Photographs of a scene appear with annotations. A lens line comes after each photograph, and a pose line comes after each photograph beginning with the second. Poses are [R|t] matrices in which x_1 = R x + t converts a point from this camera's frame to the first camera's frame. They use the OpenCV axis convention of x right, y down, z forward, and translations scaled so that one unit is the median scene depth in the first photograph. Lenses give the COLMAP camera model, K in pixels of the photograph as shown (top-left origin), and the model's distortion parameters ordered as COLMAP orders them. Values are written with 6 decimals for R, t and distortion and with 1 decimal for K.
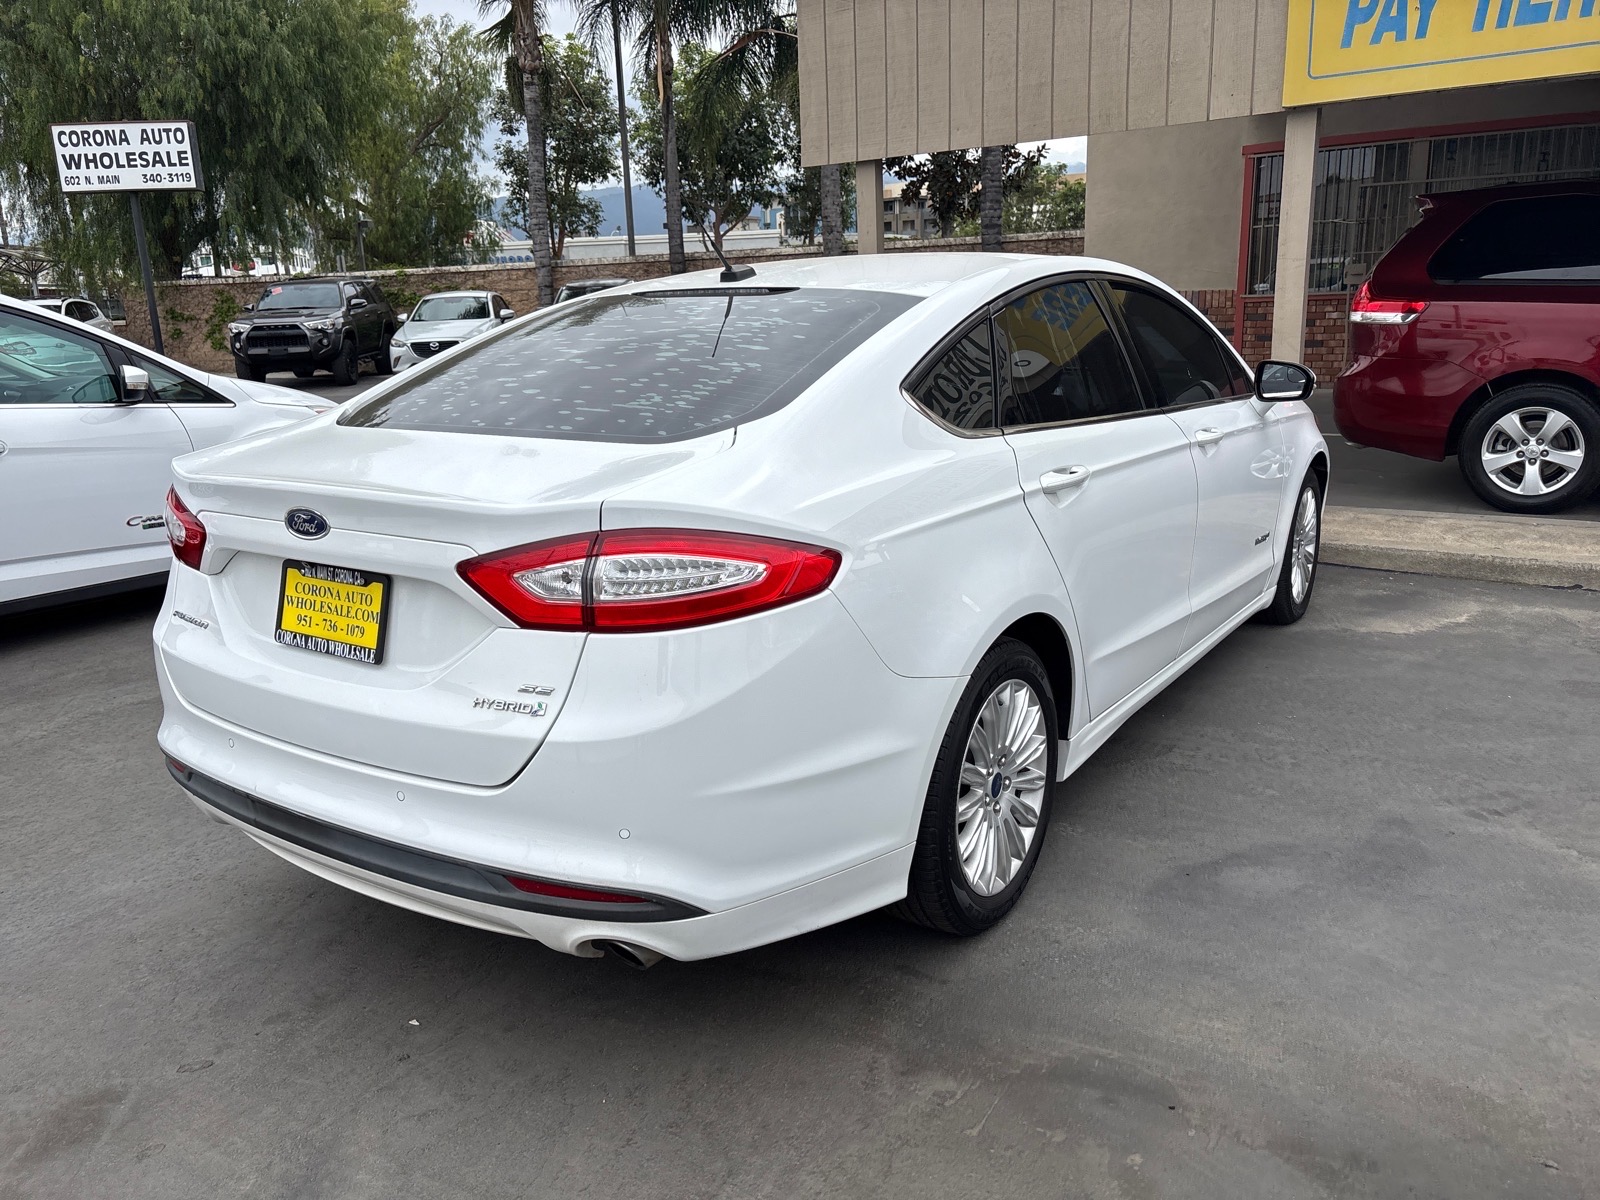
lens RADIAL K [[1201.6, 0, 795.6], [0, 1201.6, 596.8], [0, 0, 1]] dist [0.068481, -0.083671]
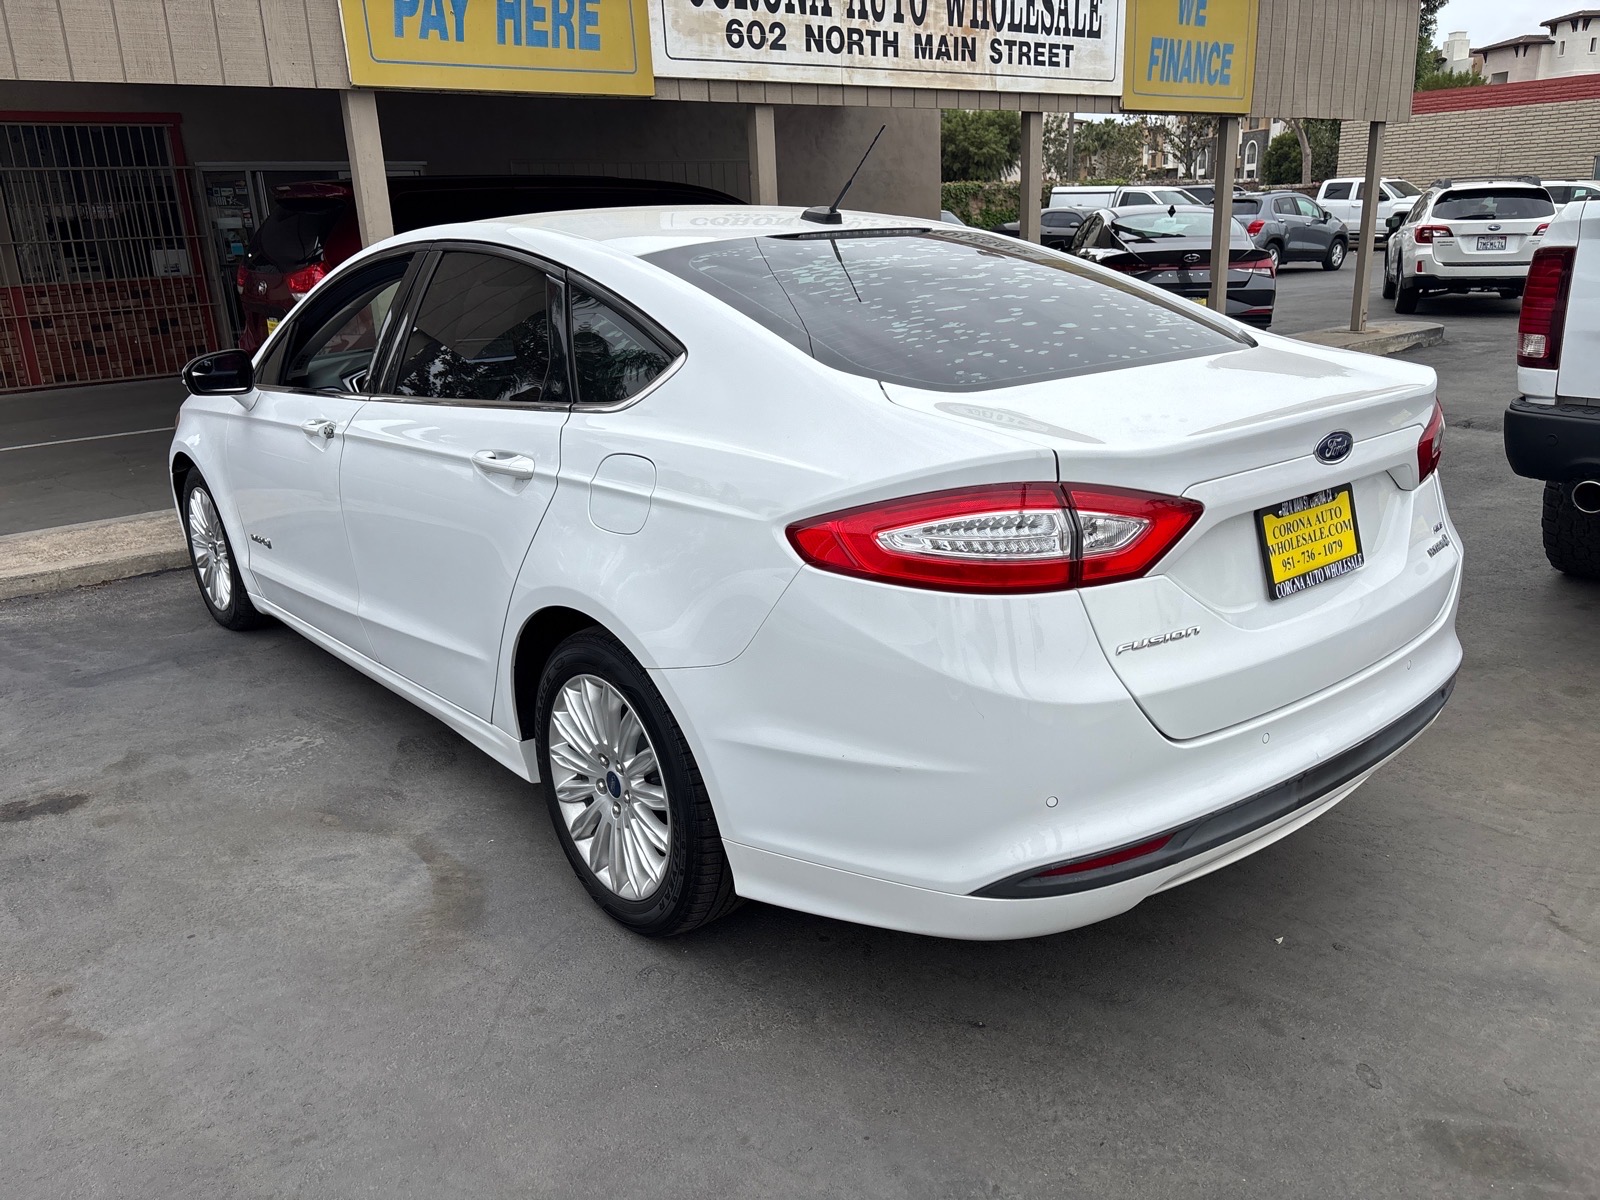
lens RADIAL K [[1201.6, 0, 795.6], [0, 1201.6, 596.8], [0, 0, 1]] dist [0.068481, -0.083671]
pose [[0.284263, -0.254394, 0.924380, -1.240698], [0.262199, 0.948026, 0.180271, -0.200366], [-0.922197, 0.191127, 0.336190, 0.939728]]
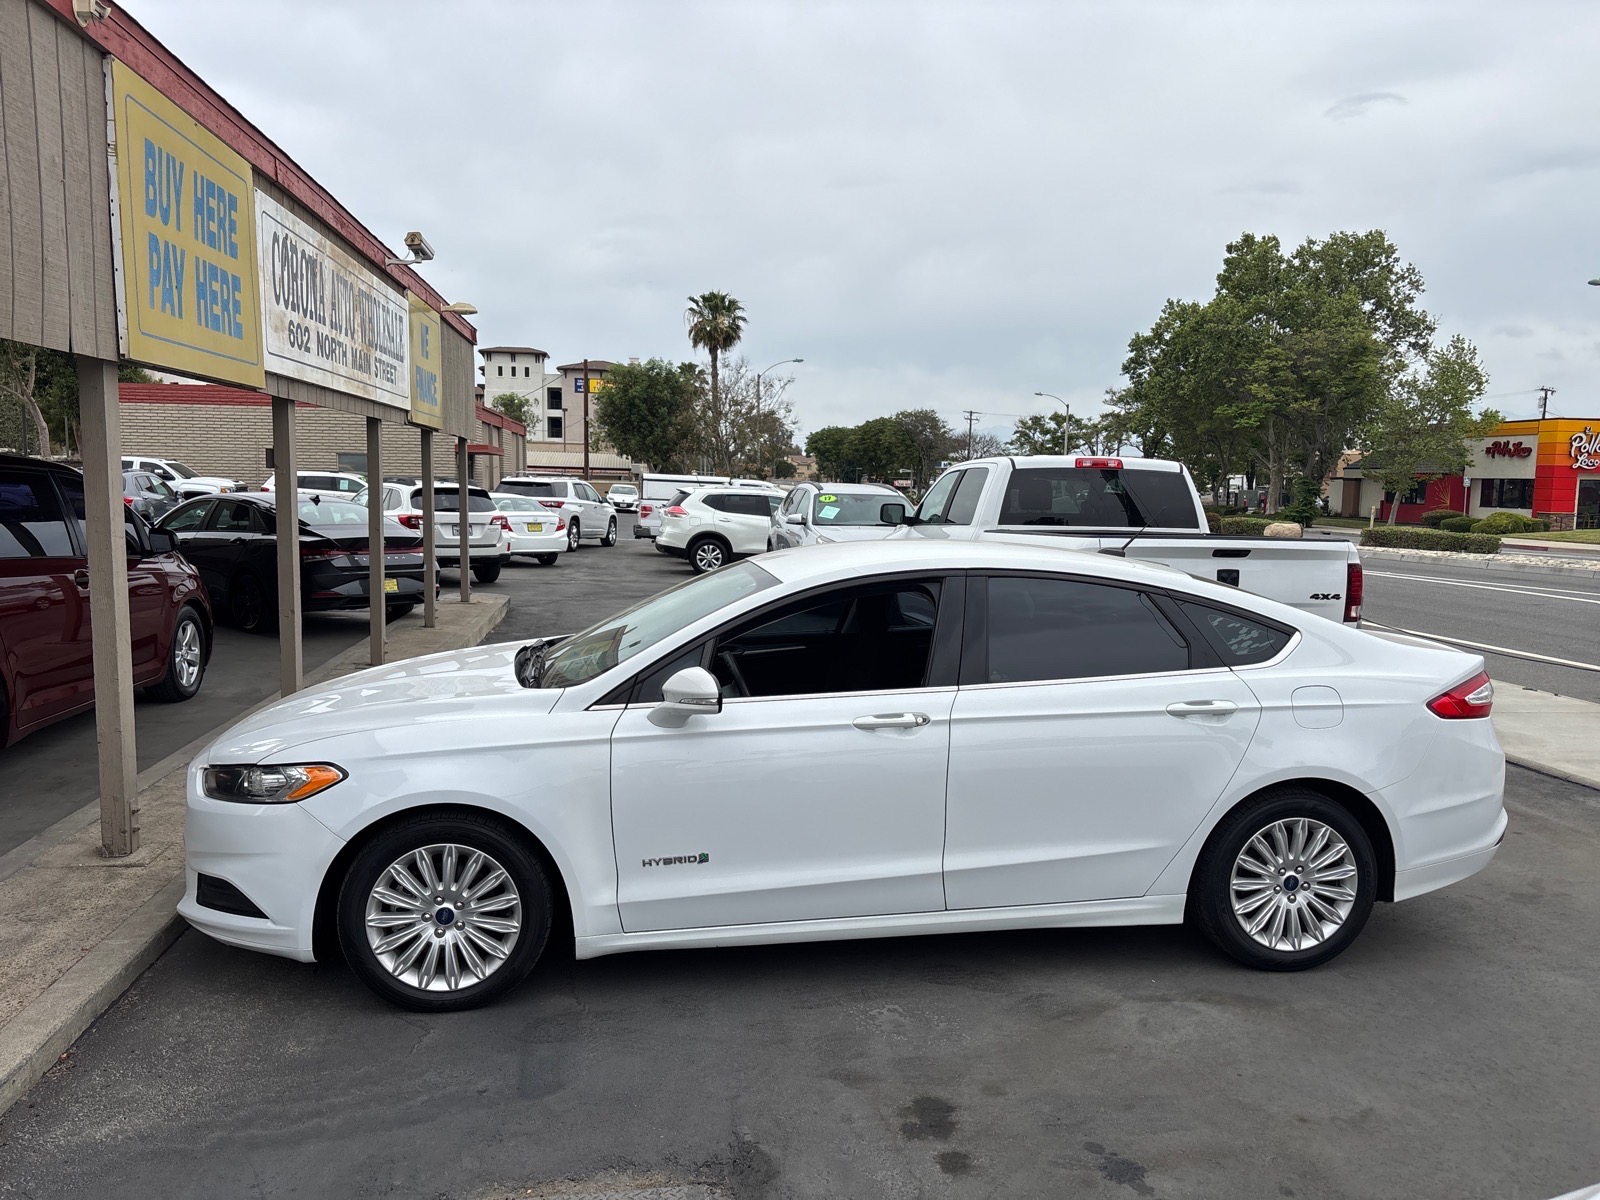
lens RADIAL K [[1204.5, 0, 788.5], [0, 1204.5, 604.3], [0, 0, 1]] dist [0.019054, 0.006804]
pose [[-0.672801, -0.046955, 0.738332, -1.163878], [0.191902, 0.952749, 0.235462, -0.815735], [-0.714501, 0.300107, -0.632000, 2.886609]]
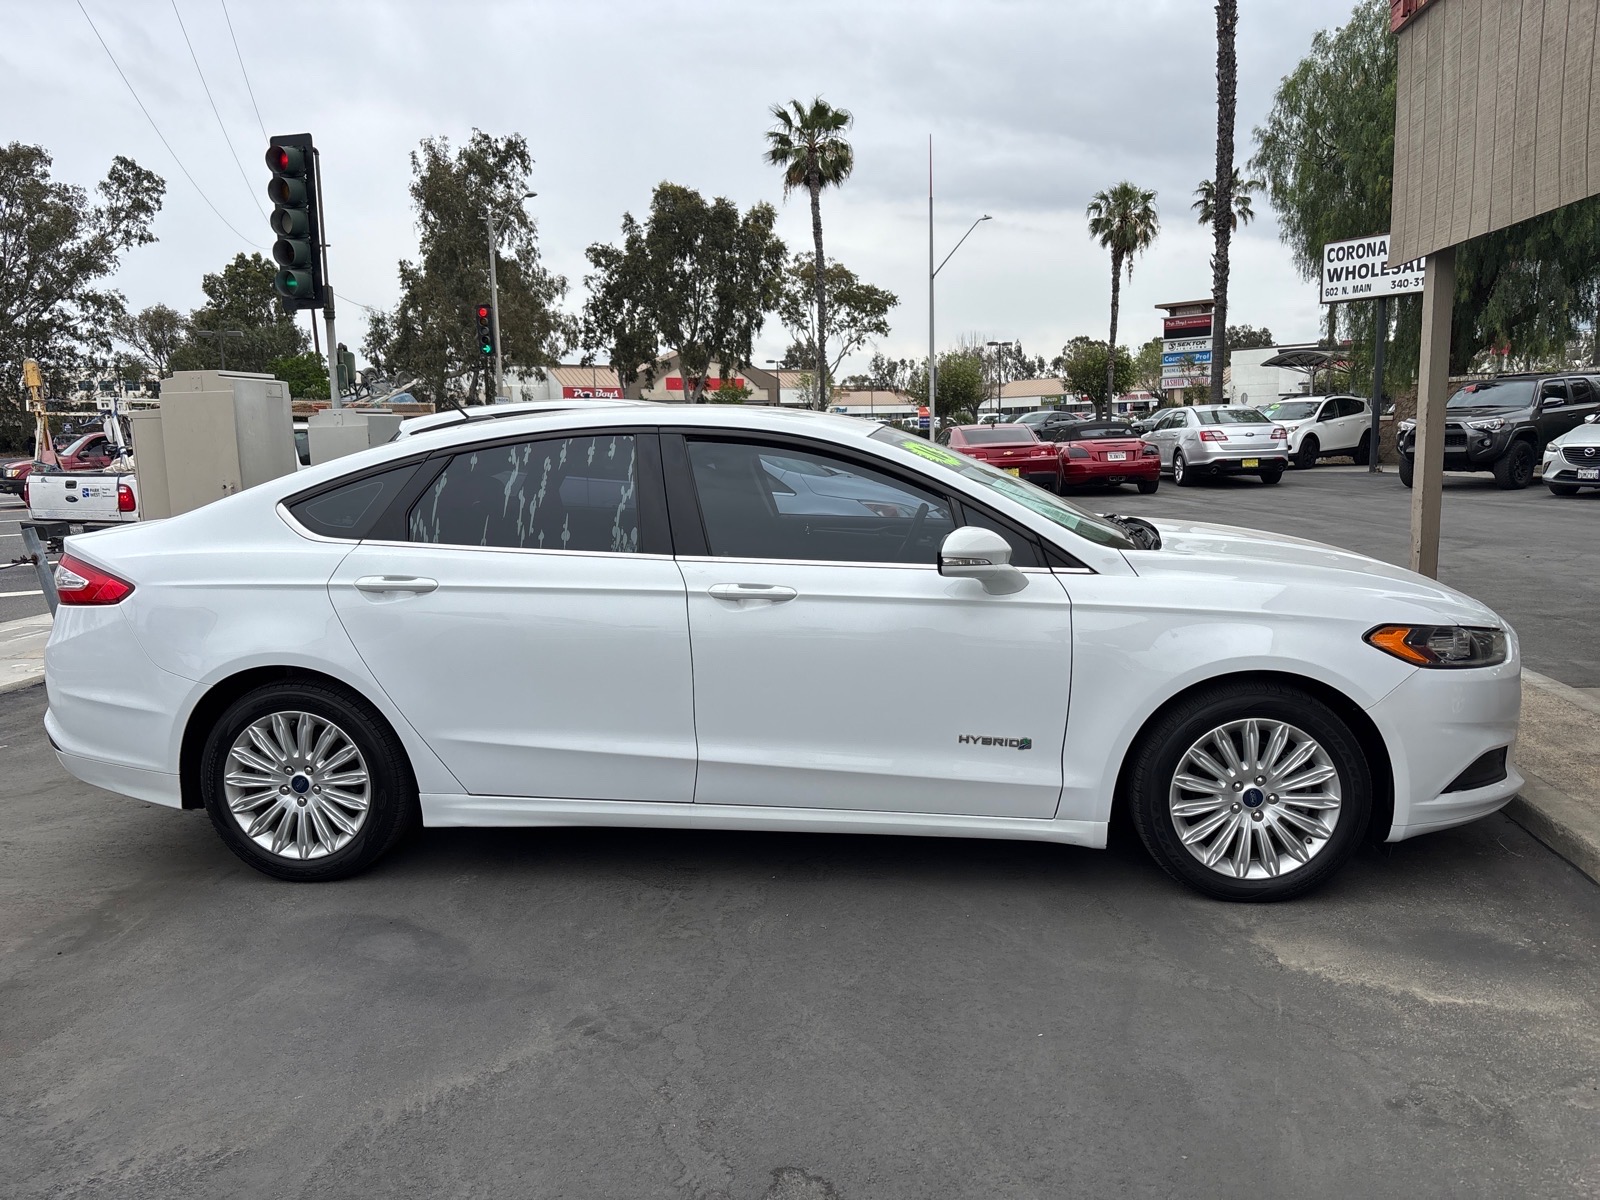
lens RADIAL K [[1201.6, 0, 795.6], [0, 1201.6, 596.8], [0, 0, 1]] dist [0.068481, -0.083671]
pose [[0.467724, 0.147820, -0.871426, 1.754619], [-0.208621, 0.976523, 0.053673, -0.273181], [0.858901, 0.156694, 0.487581, 0.819326]]
